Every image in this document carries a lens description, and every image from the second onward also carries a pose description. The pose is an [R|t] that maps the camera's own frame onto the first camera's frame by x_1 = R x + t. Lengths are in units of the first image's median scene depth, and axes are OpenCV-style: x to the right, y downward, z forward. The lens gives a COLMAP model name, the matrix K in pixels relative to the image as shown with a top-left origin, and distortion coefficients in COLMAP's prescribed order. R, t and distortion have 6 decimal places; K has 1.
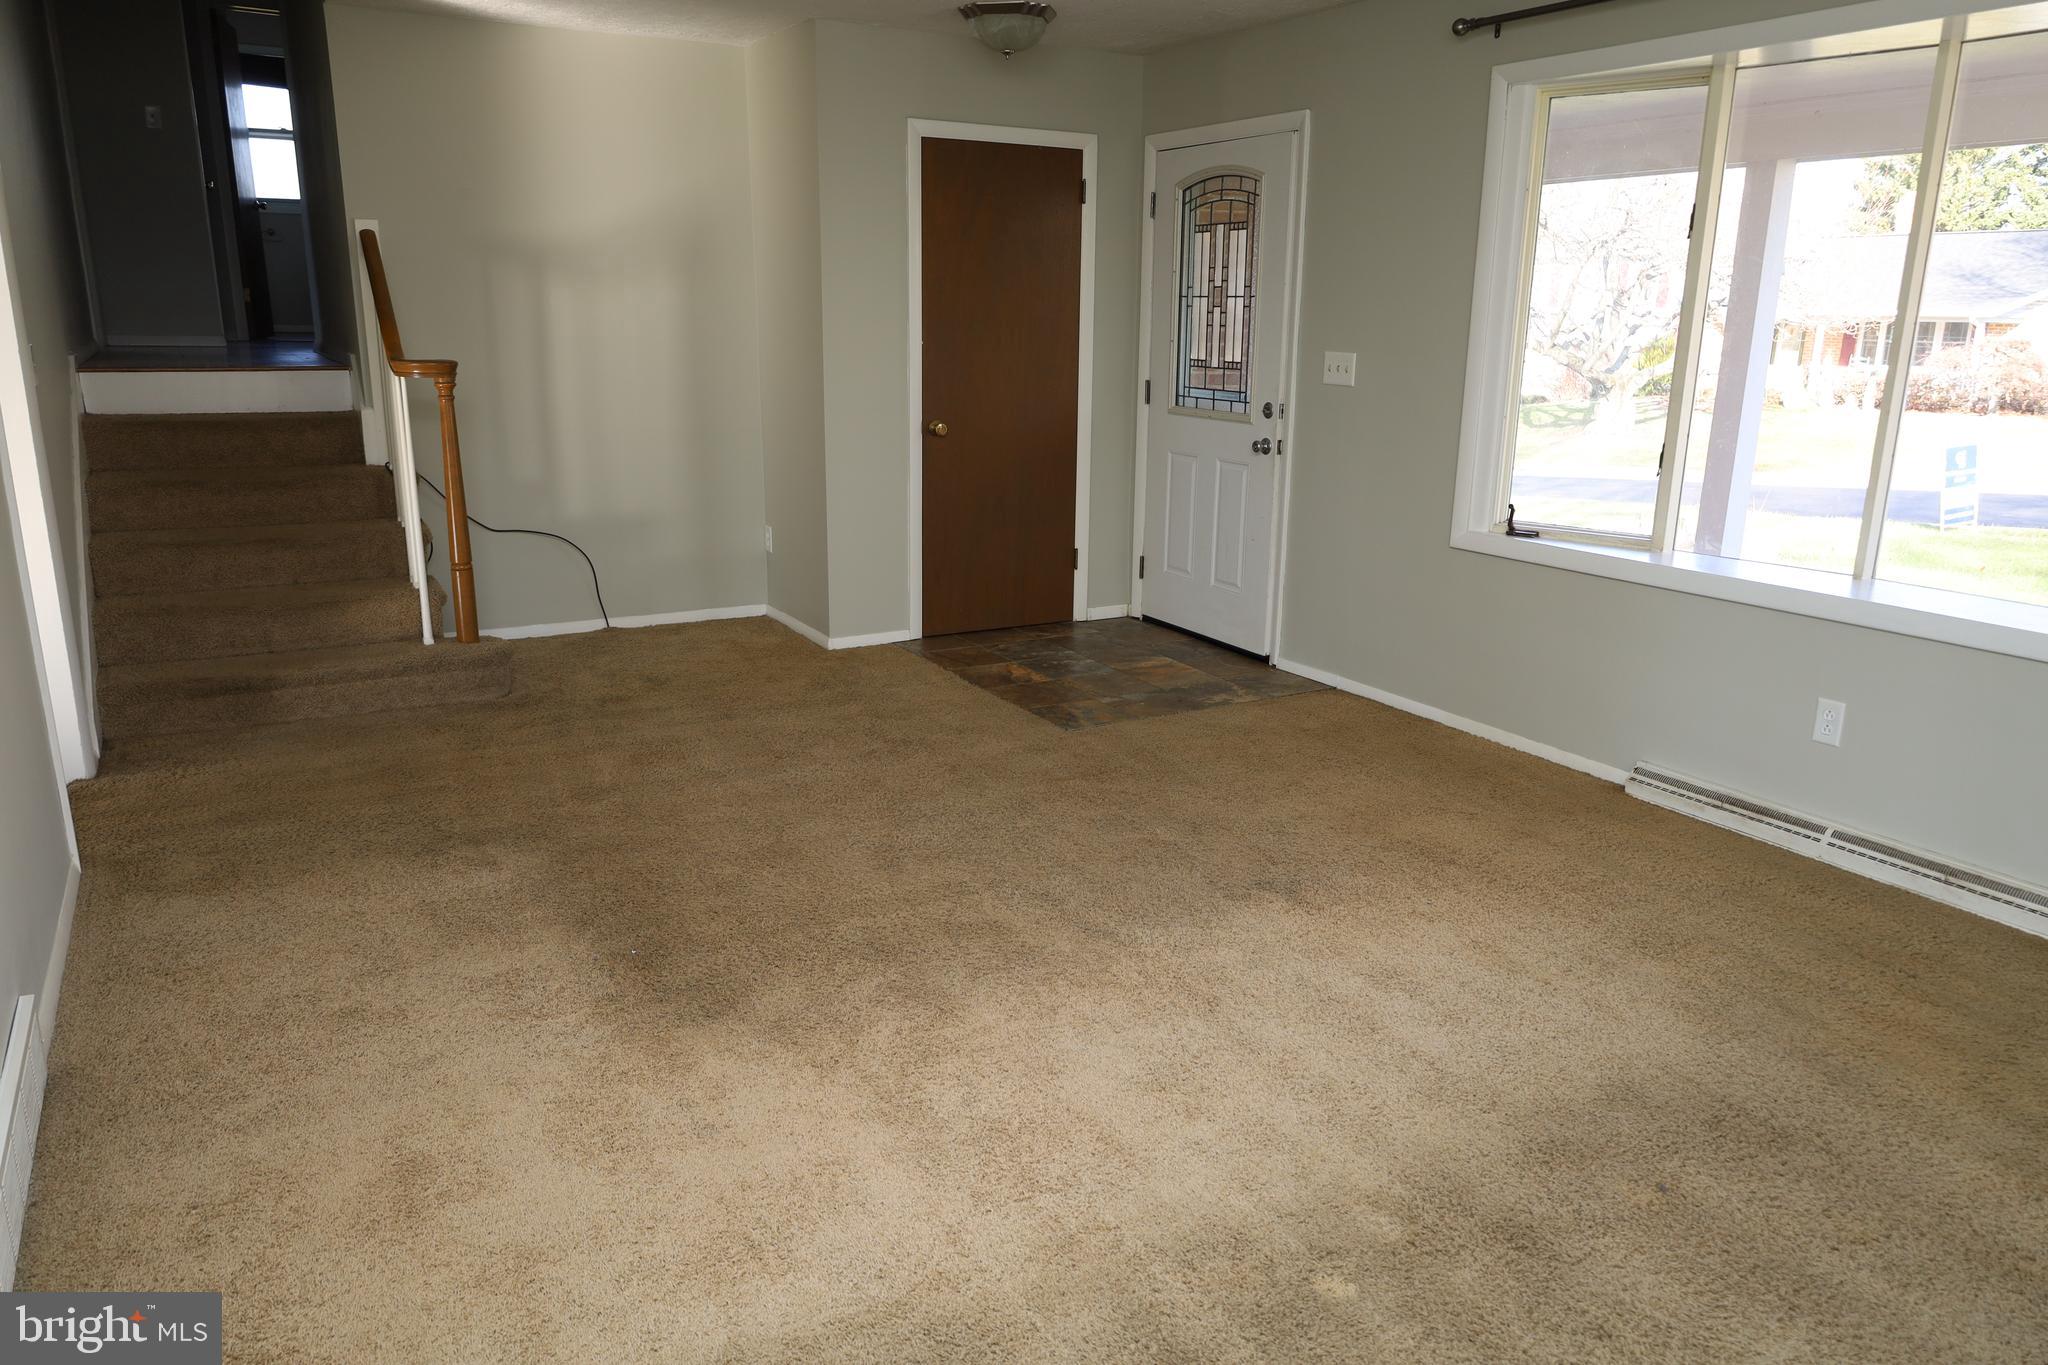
lens RADIAL K [[1397.8, 0, 1024.0], [0, 1397.8, 682.5], [0, 0, 1]] dist [-0.000267, 0.000212]
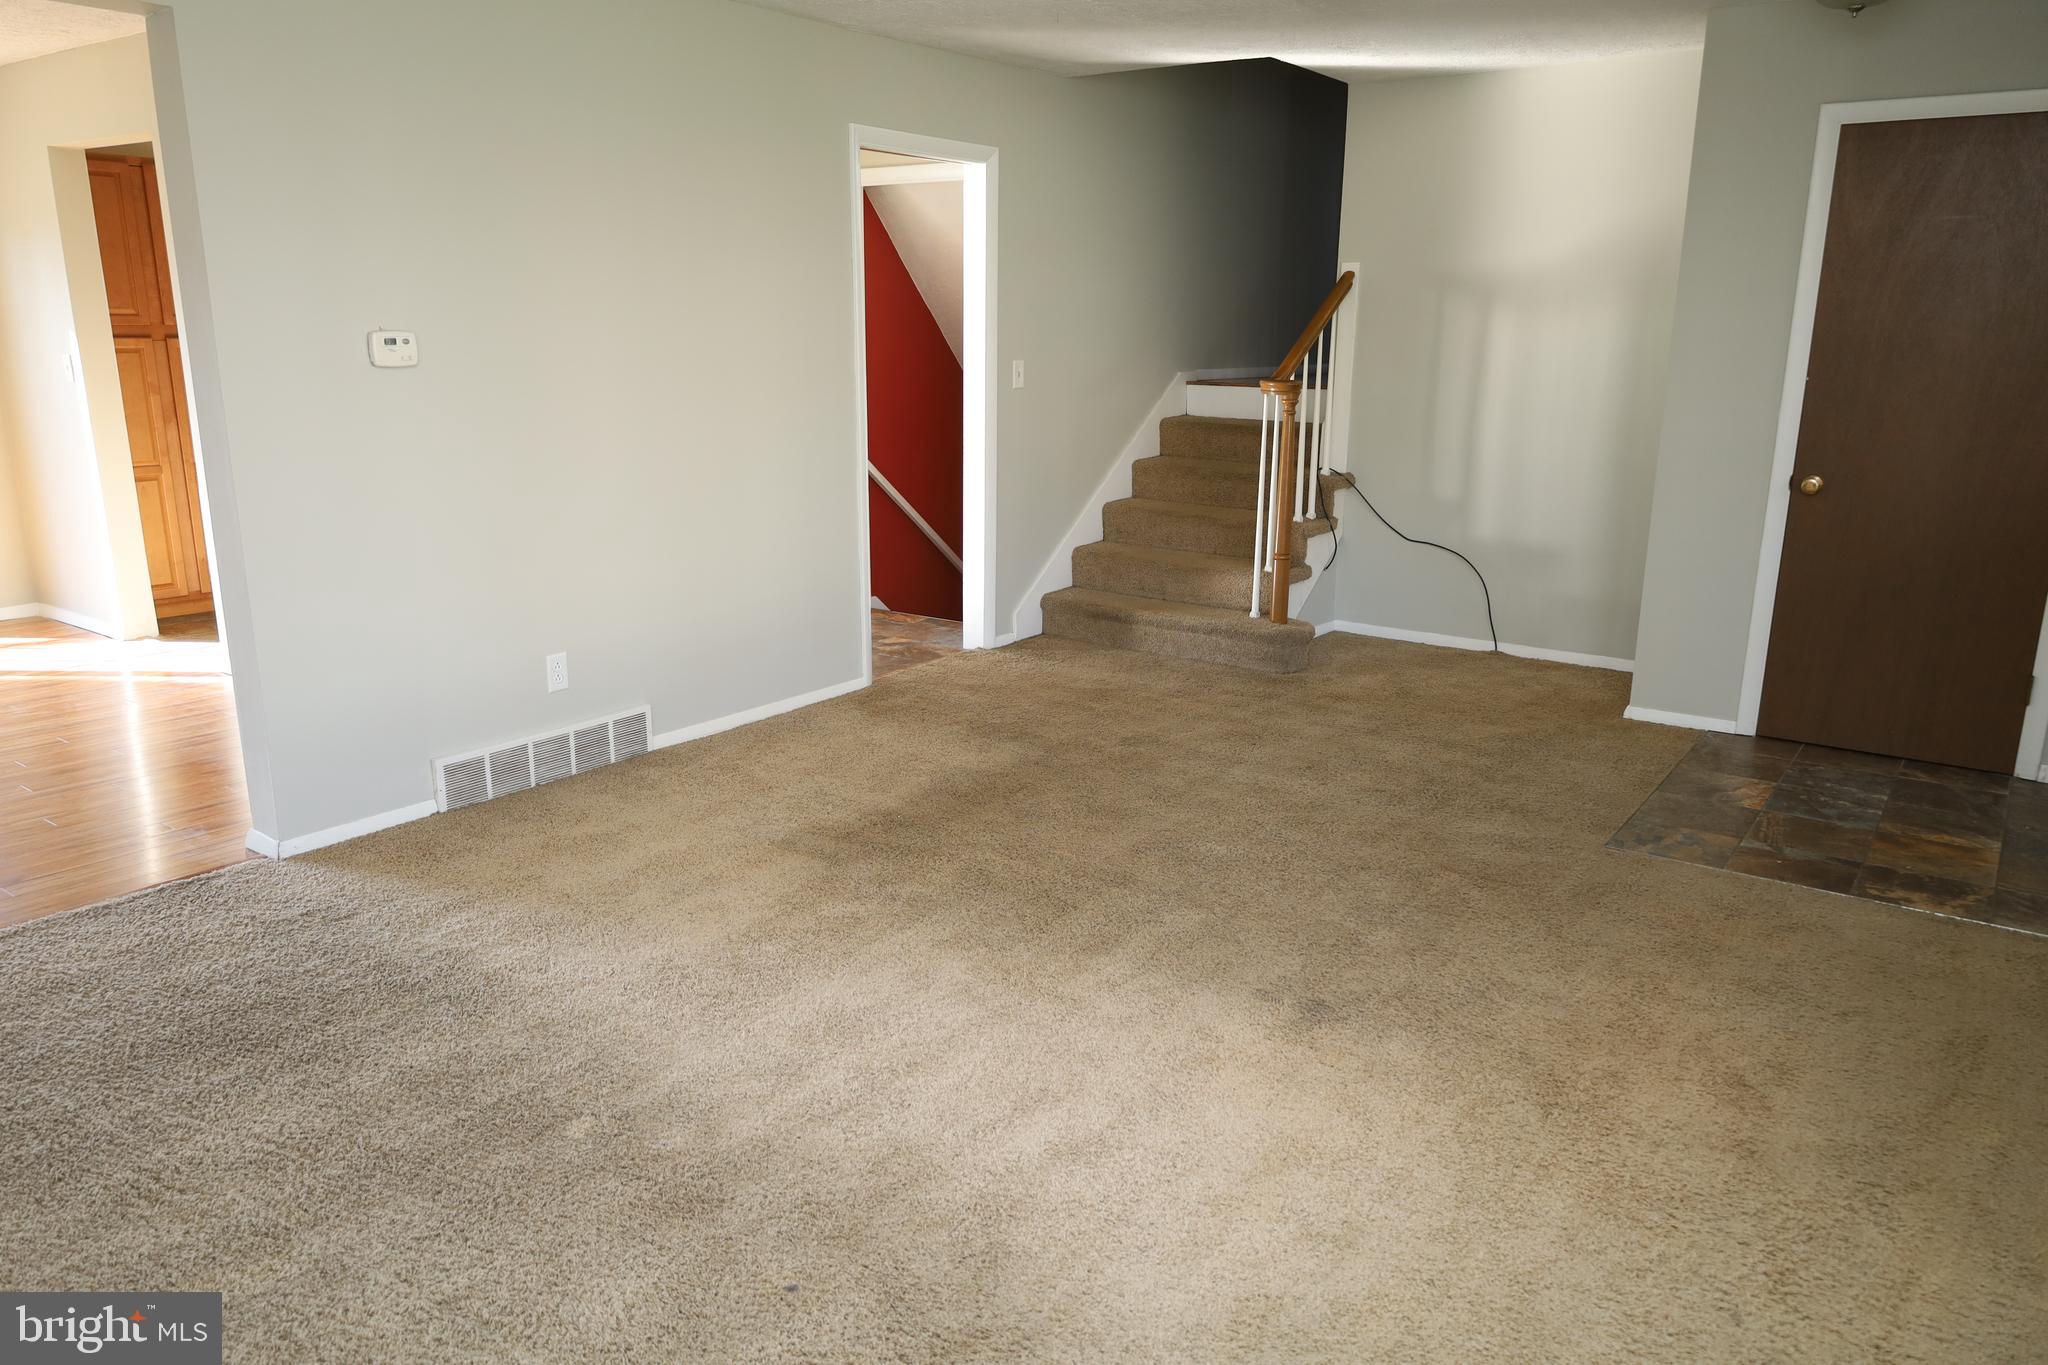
lens RADIAL K [[1400.5, 0, 1028.8], [0, 1400.5, 687.8], [0, 0, 1]] dist [-0.002959, -0.001731]
pose [[0.415593, 0.216897, -0.883311, 0.567313], [-0.236858, 0.963452, 0.125135, -0.073979], [0.878169, 0.157214, 0.451778, 0.303368]]
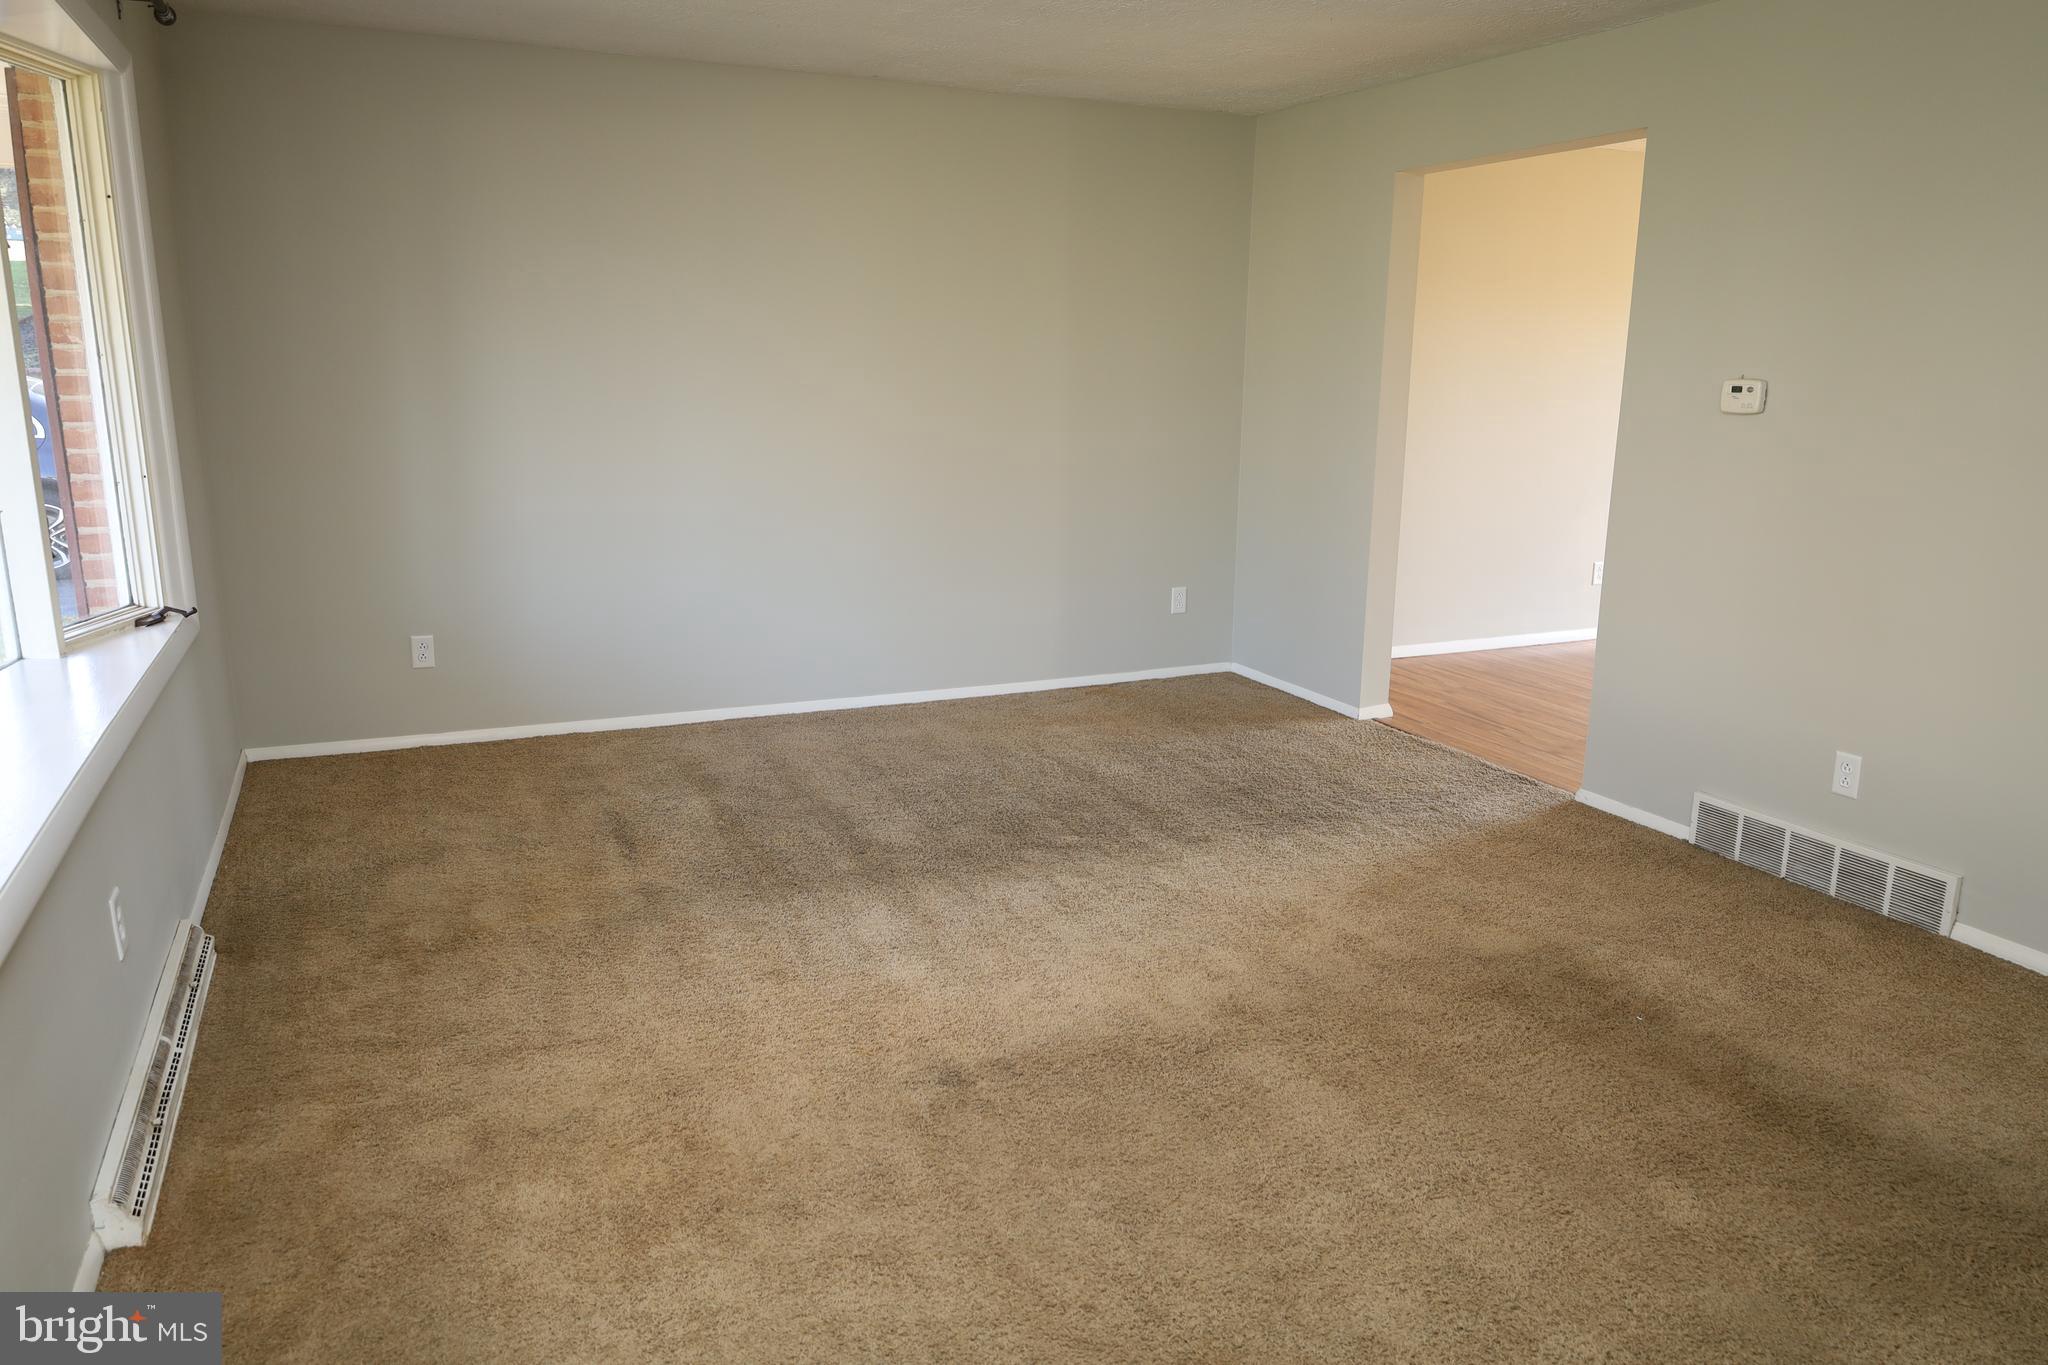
lens RADIAL K [[1400.5, 0, 1028.8], [0, 1400.5, 687.8], [0, 0, 1]] dist [-0.002959, -0.001731]
pose [[-0.994966, -0.043303, 0.090375, 0.044839], [0.003708, 0.885300, 0.465006, -0.295473], [-0.100145, 0.463000, -0.880682, 1.118462]]
